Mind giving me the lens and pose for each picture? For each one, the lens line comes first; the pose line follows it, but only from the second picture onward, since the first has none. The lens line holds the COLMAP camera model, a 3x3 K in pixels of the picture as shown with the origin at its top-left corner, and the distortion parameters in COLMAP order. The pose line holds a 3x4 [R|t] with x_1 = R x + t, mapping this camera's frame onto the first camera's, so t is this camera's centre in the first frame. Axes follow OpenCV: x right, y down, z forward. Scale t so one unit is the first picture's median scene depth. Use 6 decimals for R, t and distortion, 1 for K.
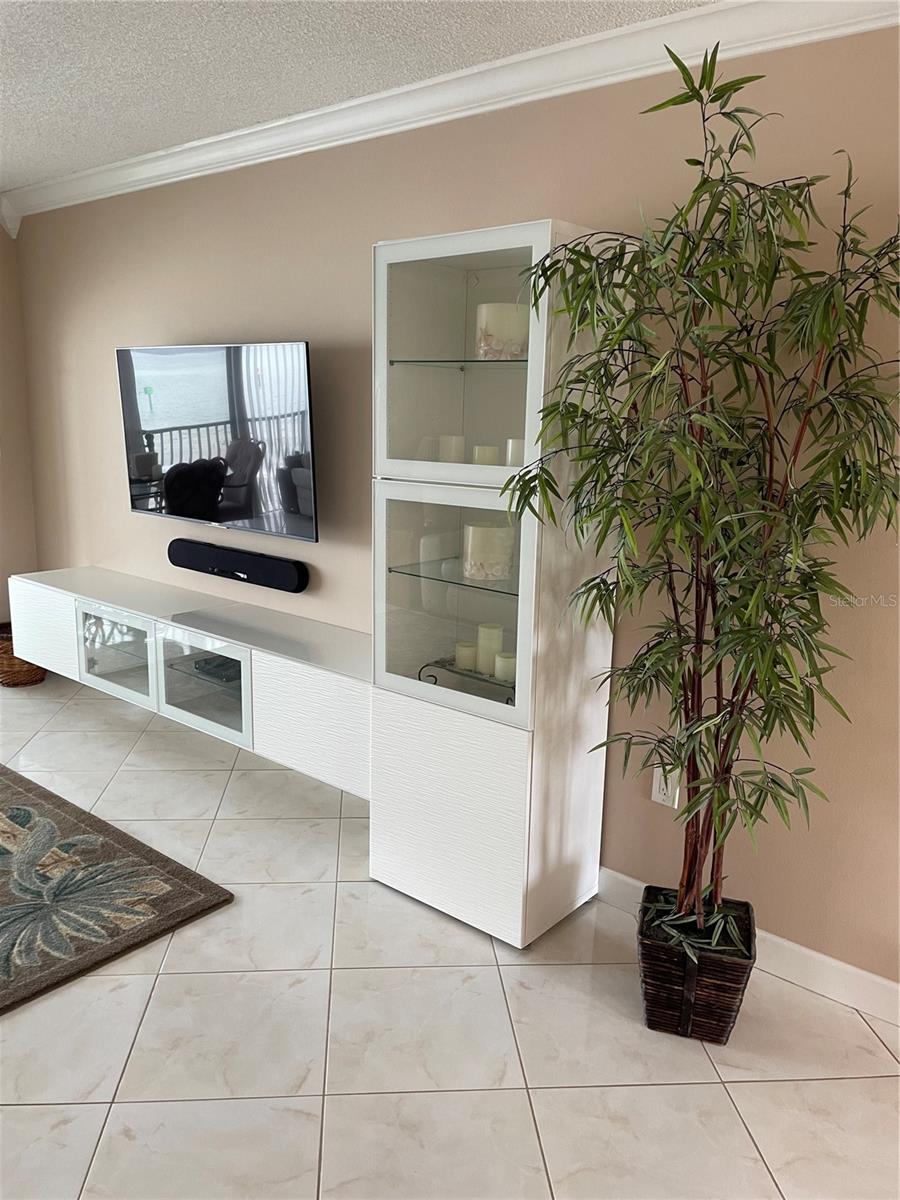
lens RADIAL K [[936.8, 0, 447.2], [0, 936.8, 607.1], [0, 0, 1]] dist [0.087667, -0.128986]
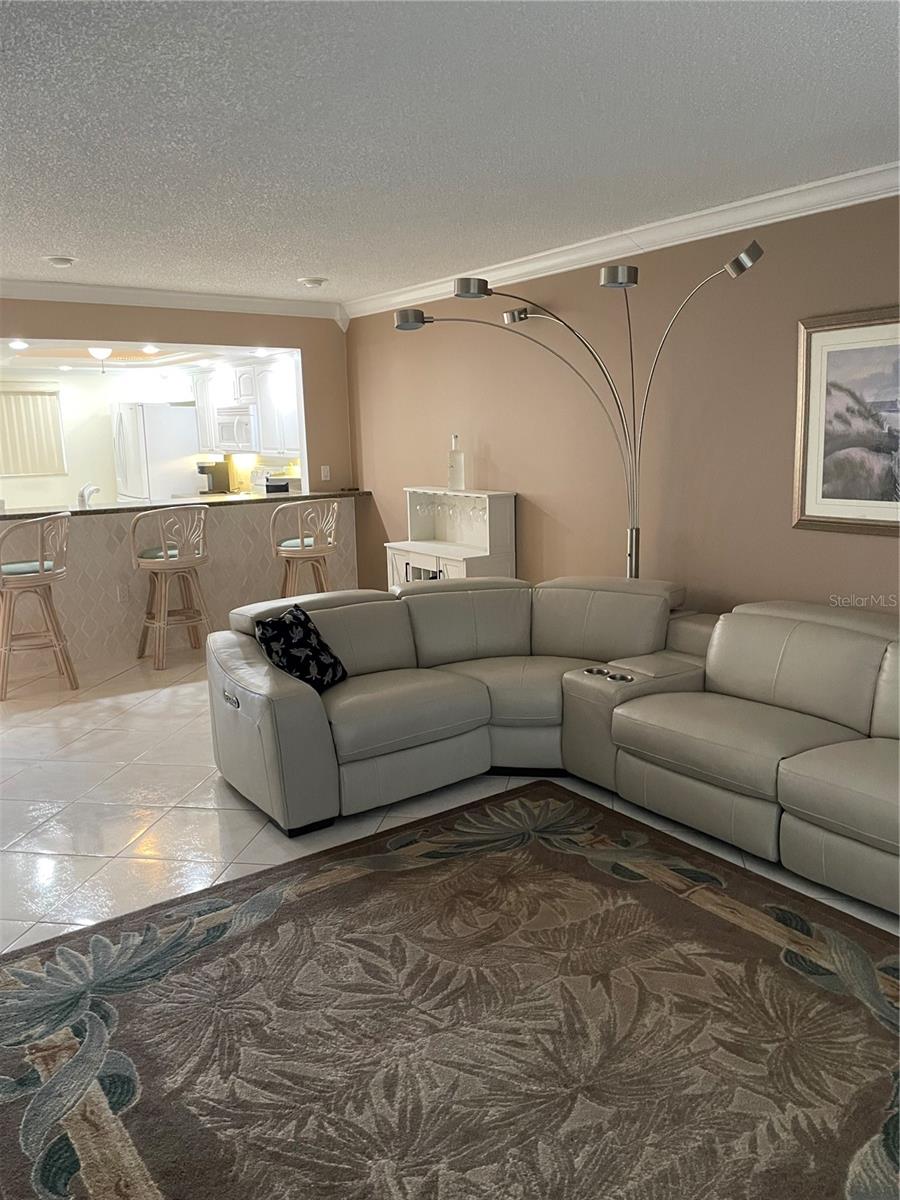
lens RADIAL K [[911.1, 0, 460.4], [0, 911.1, 595.1], [0, 0, 1]] dist [0.107833, -0.132824]
pose [[-0.971057, -0.046194, 0.234337, -0.897676], [0.050406, 0.919388, 0.390110, -0.355743], [-0.233467, 0.390631, -0.890449, 1.459714]]
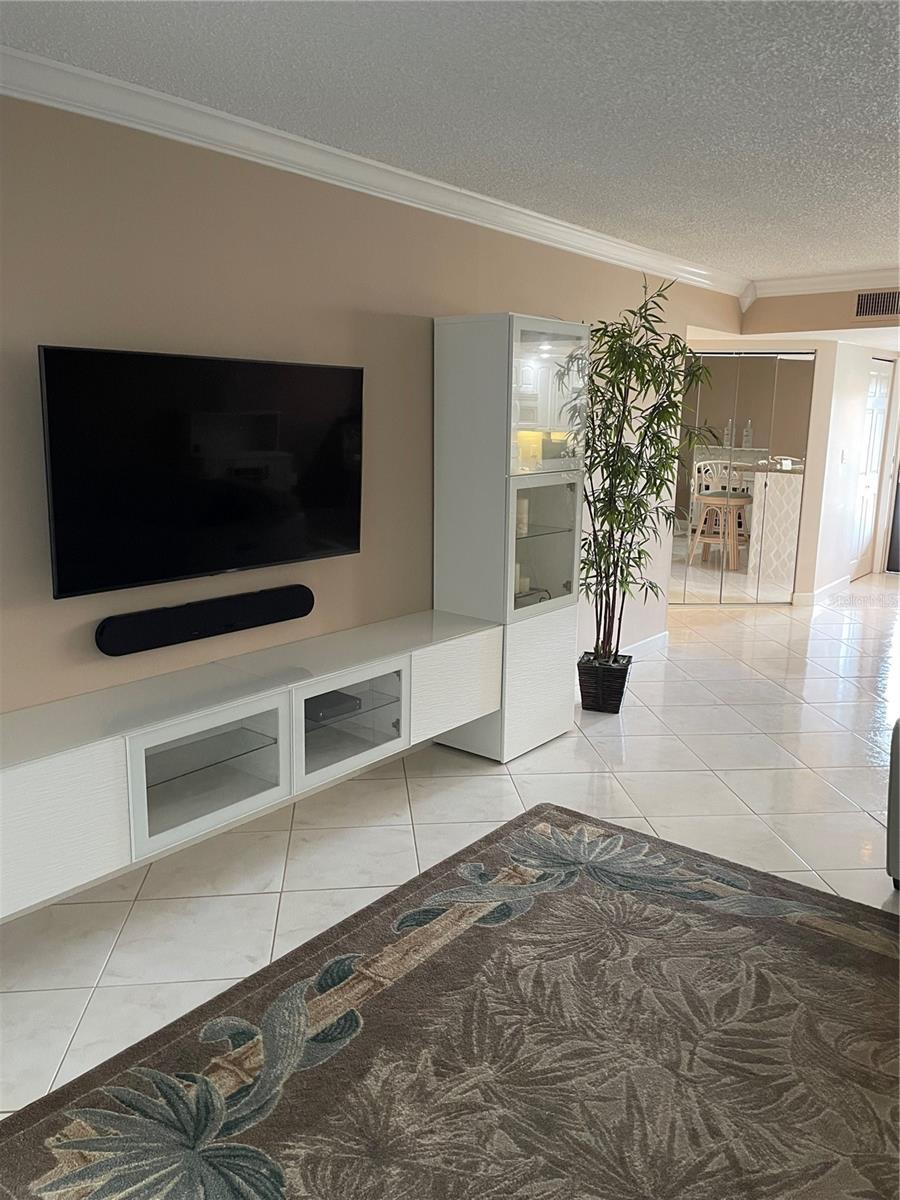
lens RADIAL K [[900.7, 0, 457.0], [0, 900.7, 606.5], [0, 0, 1]] dist [0.108024, -0.139206]
pose [[-0.040878, -0.228277, 0.972738, -1.319388], [0.204420, 0.951048, 0.231777, -0.259612], [-0.978029, 0.208321, 0.007787, 0.997686]]
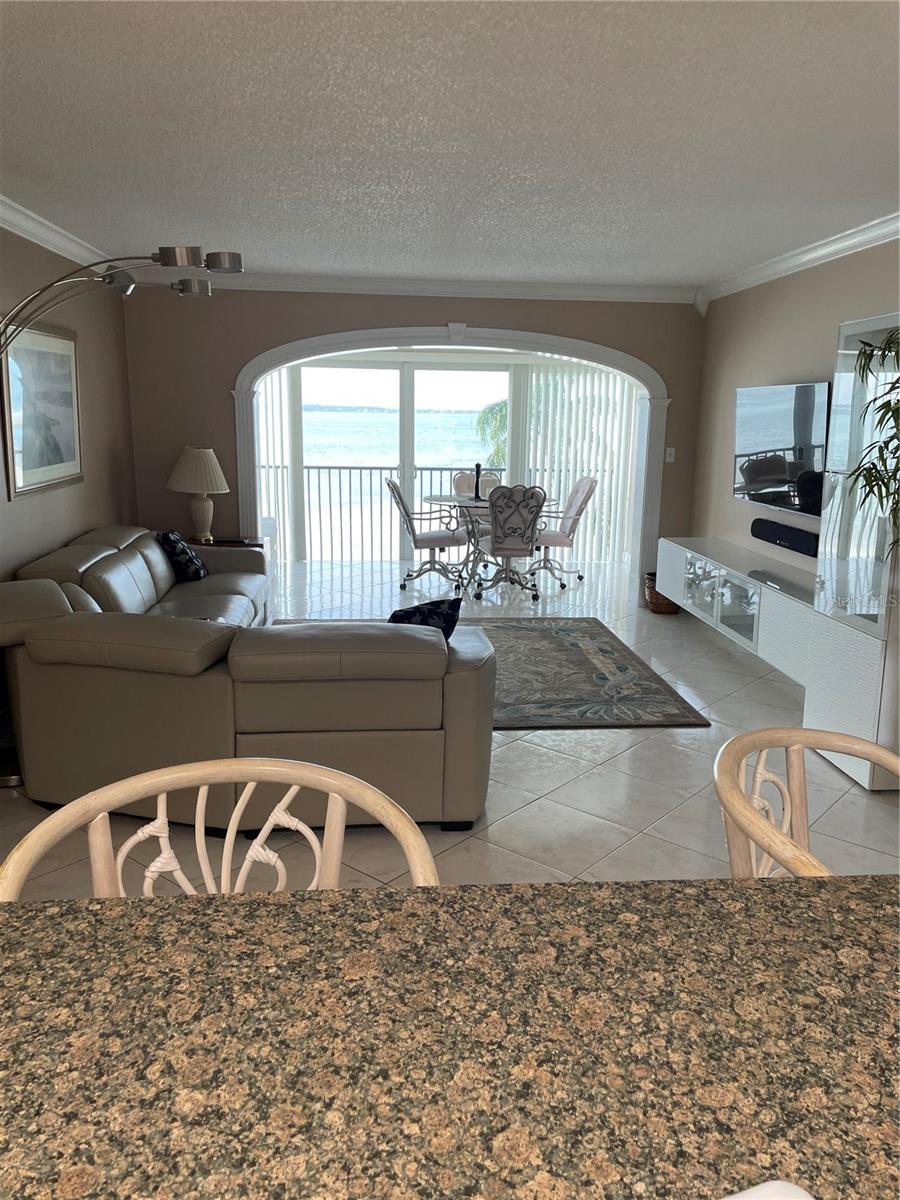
lens RADIAL K [[900.7, 0, 457.0], [0, 900.7, 606.5], [0, 0, 1]] dist [0.108024, -0.139206]
pose [[0.716917, 0.135879, -0.683789, 0.484175], [-0.148336, 0.988094, 0.040827, 0.098436], [0.681195, 0.072160, 0.728537, -0.442764]]
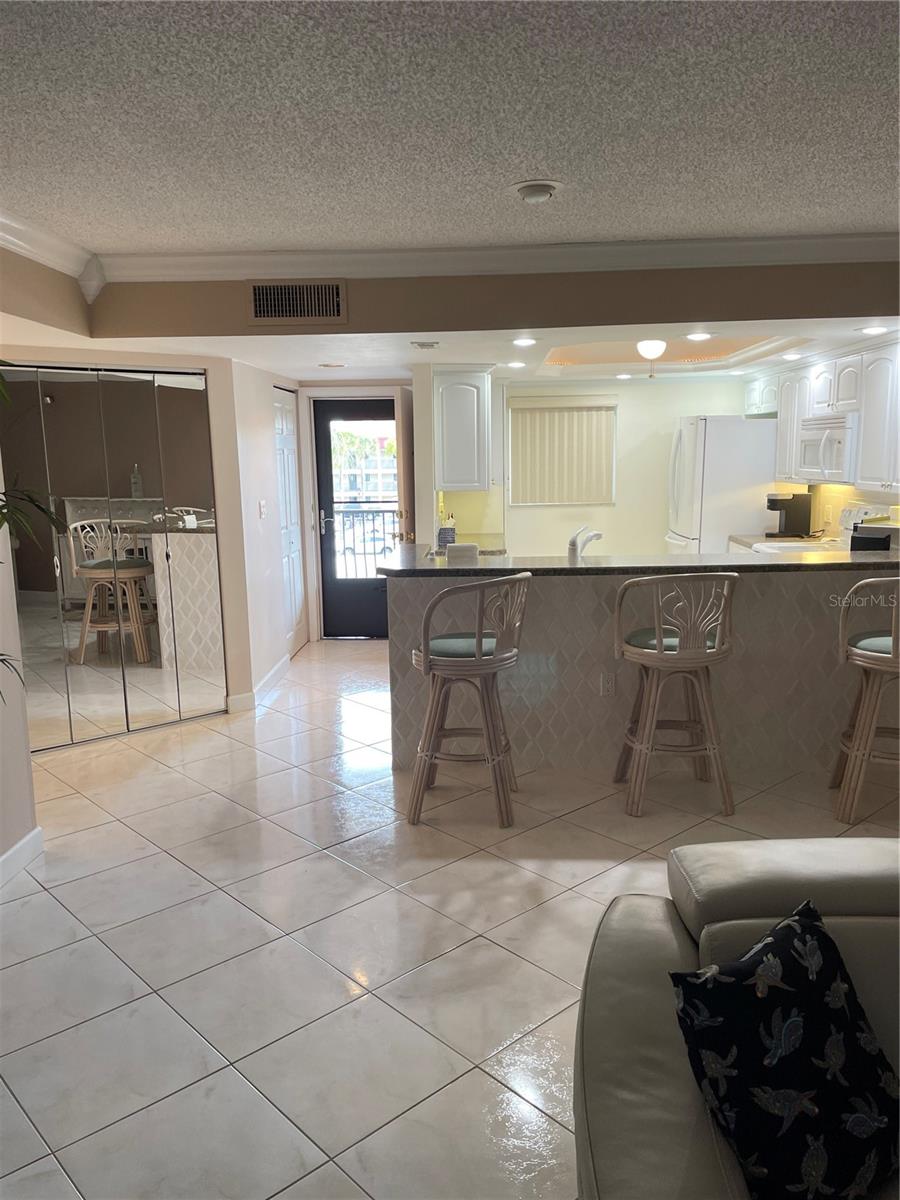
lens RADIAL K [[900.7, 0, 457.0], [0, 900.7, 606.5], [0, 0, 1]] dist [0.108024, -0.139206]
pose [[-0.624709, -0.142192, 0.767802, -0.605814], [0.171432, 0.934316, 0.312512, -0.191893], [-0.761807, 0.326855, -0.559299, 0.726006]]
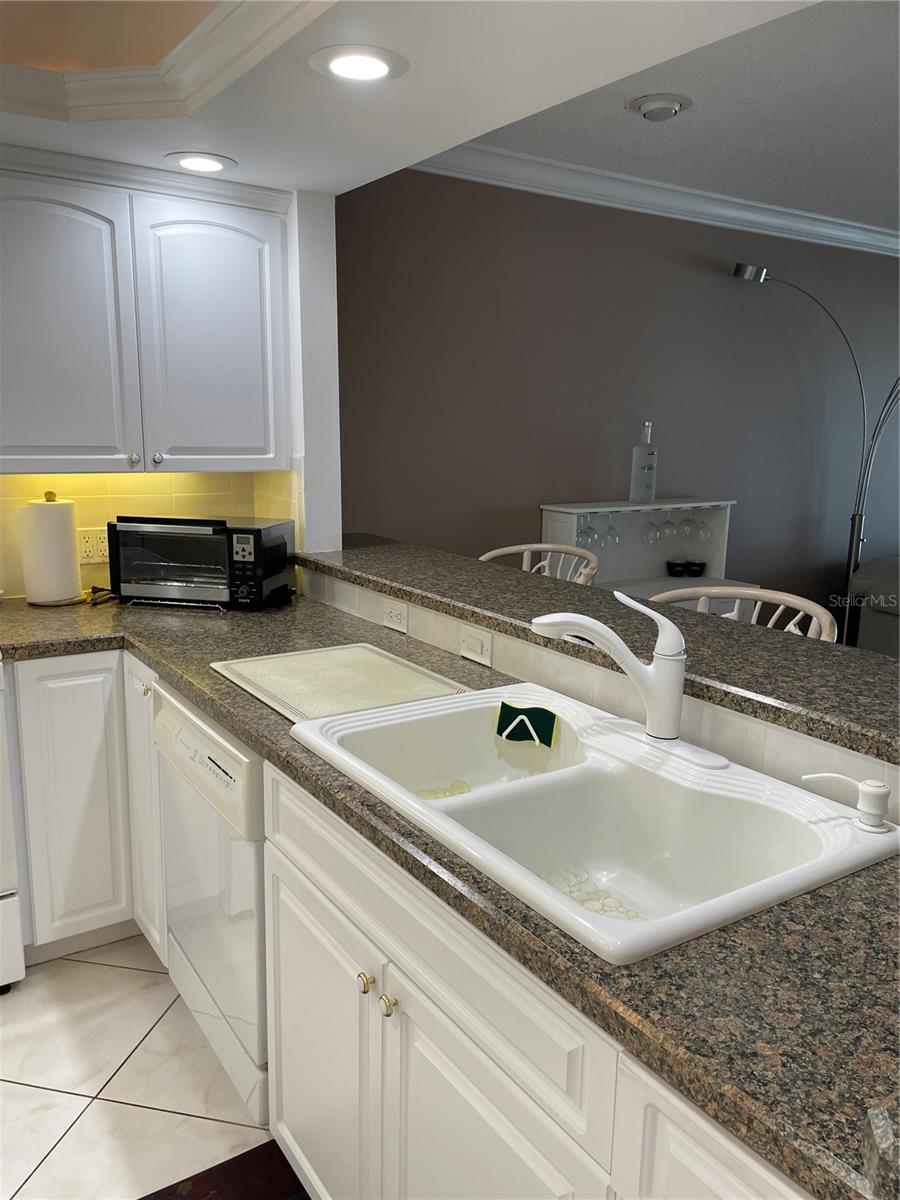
lens RADIAL K [[913.3, 0, 433.0], [0, 913.3, 592.7], [0, 0, 1]] dist [0.077820, -0.116627]
pose [[-0.278156, 0.155013, -0.947945, 0.941322], [-0.227005, 0.948327, 0.221686, 0.095873], [0.933326, 0.276852, -0.228594, -0.296775]]
